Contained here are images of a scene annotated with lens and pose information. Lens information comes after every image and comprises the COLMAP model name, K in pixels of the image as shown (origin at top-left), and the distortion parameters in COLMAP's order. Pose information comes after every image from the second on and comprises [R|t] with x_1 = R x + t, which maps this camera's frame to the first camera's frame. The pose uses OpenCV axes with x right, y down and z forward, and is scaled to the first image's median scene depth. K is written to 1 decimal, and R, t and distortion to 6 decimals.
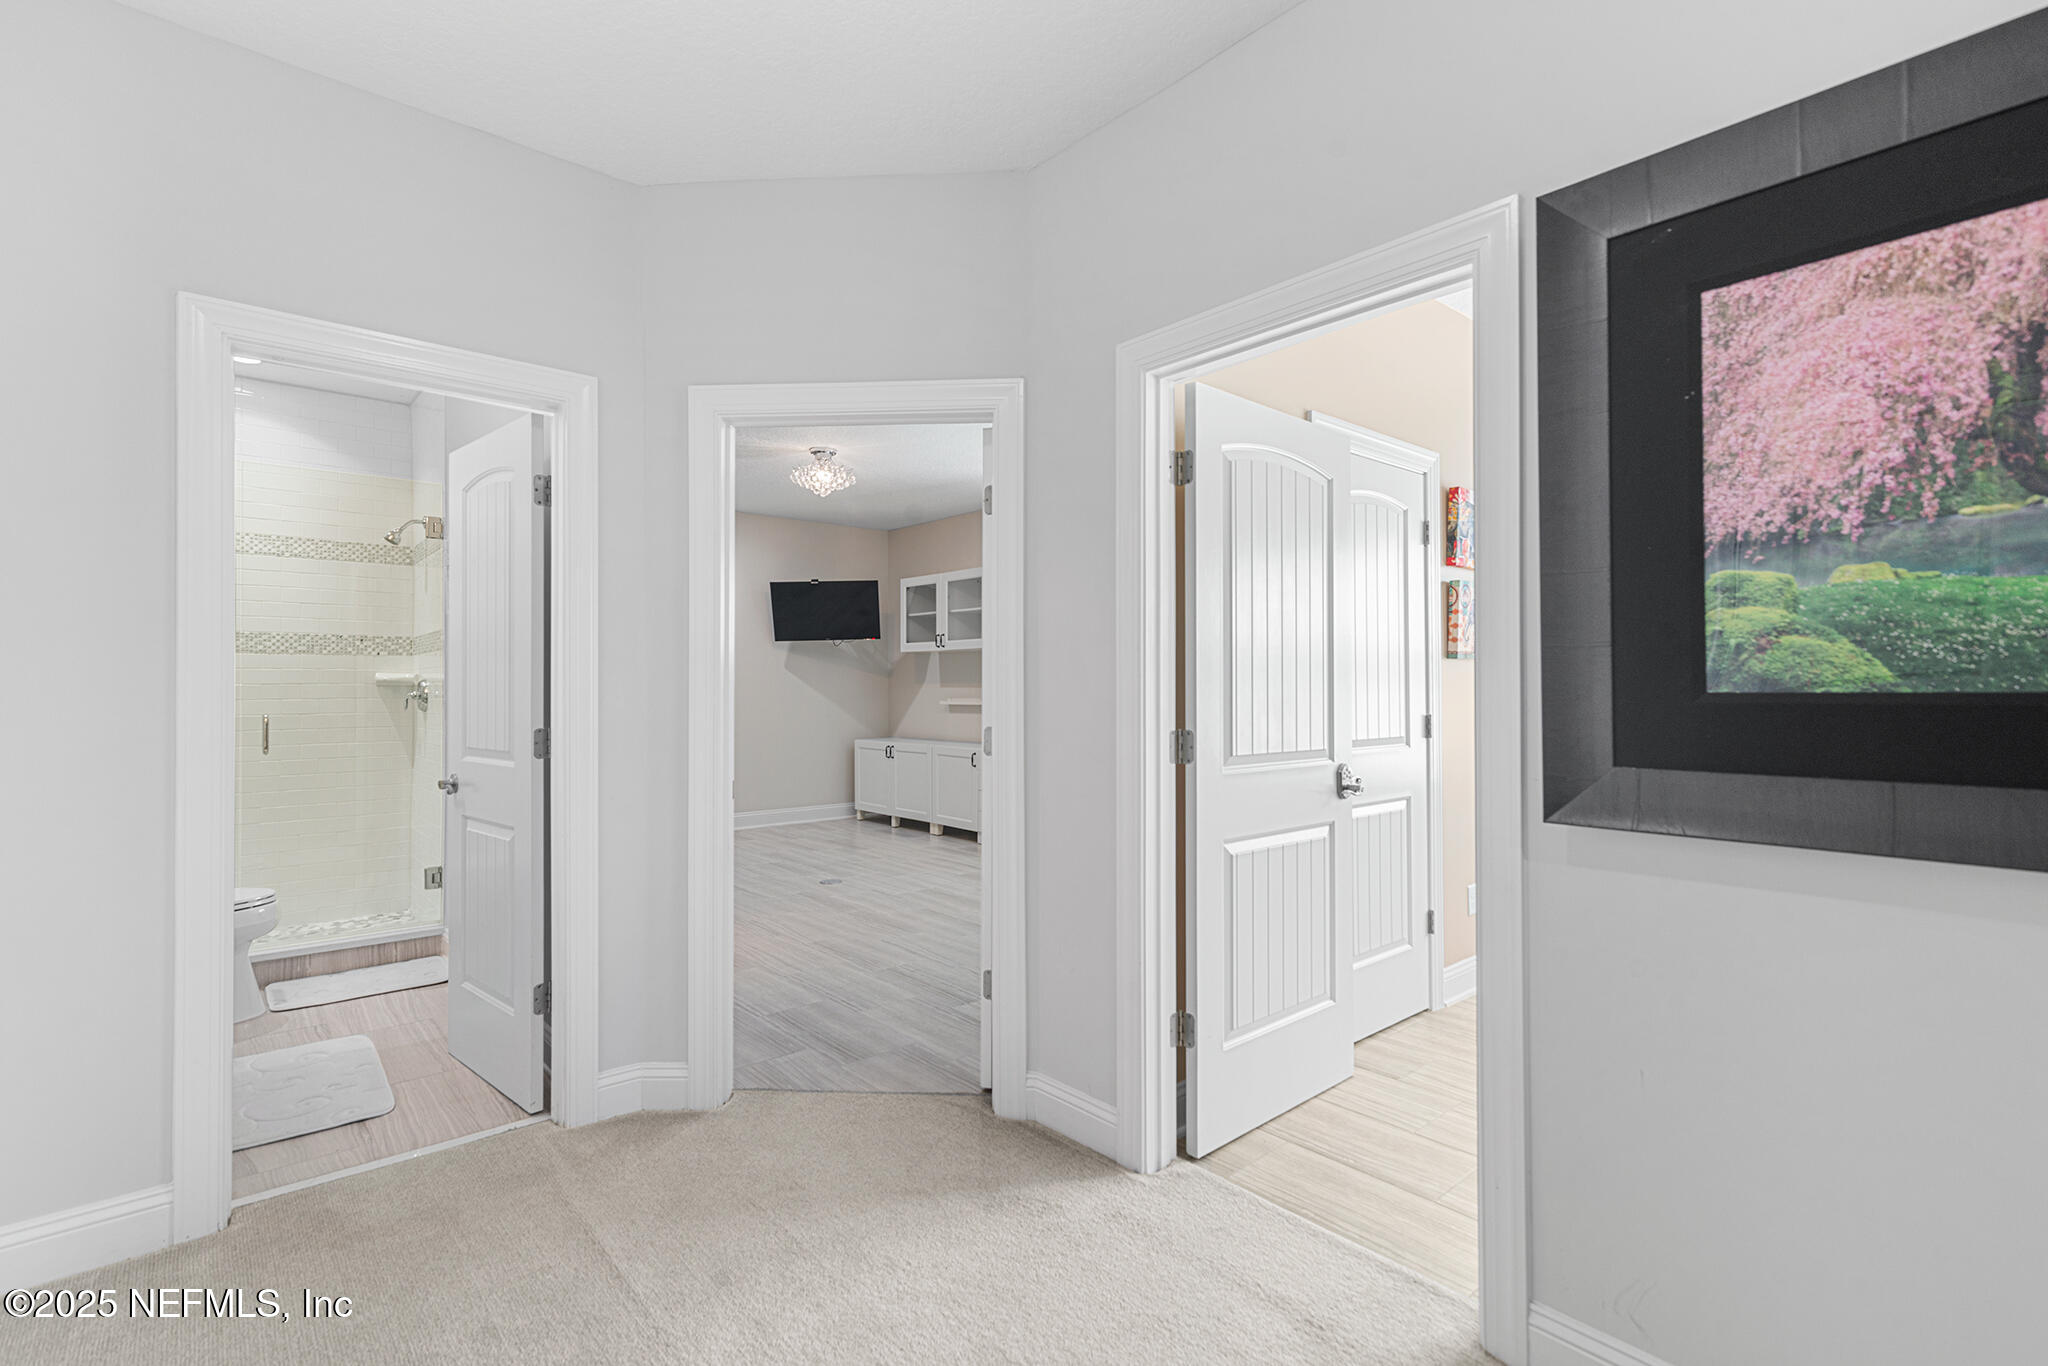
lens RADIAL K [[931.9, 0, 1024.0], [0, 931.9, 683.0], [0, 0, 1]] dist [0.014098, -0.000617]
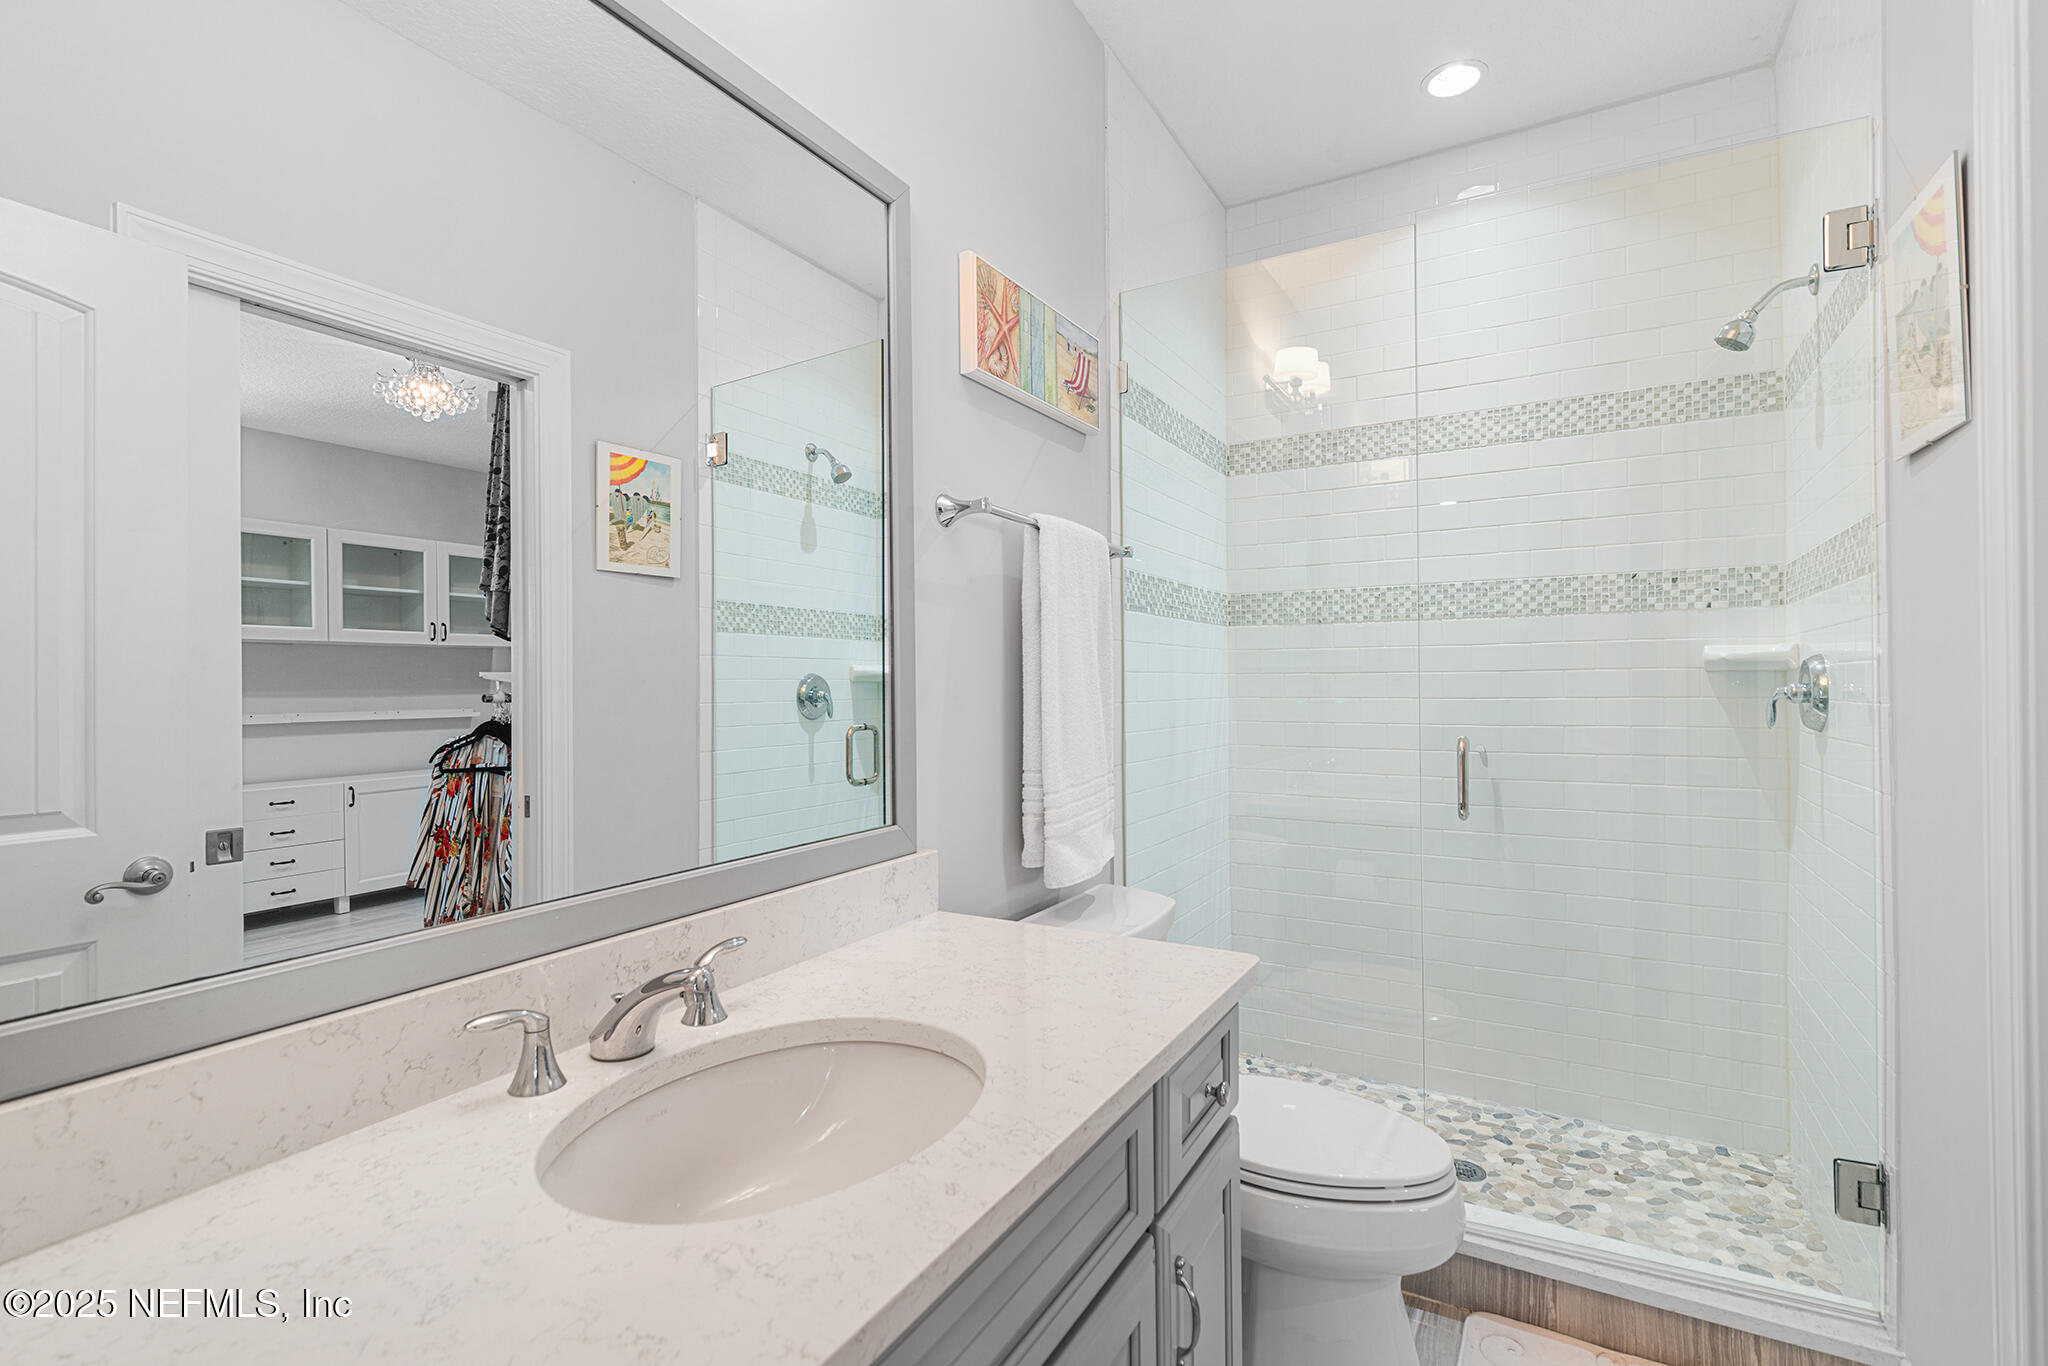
lens RADIAL K [[929.1, 0, 1024.0], [0, 929.1, 683.0], [0, 0, 1]] dist [0.002819, 0.000657]
pose [[0.308958, -0.004772, -0.951064, -0.358392], [0.013693, 0.999906, -0.000568, 0.004441], [0.950977, -0.012847, 0.308994, 0.541120]]
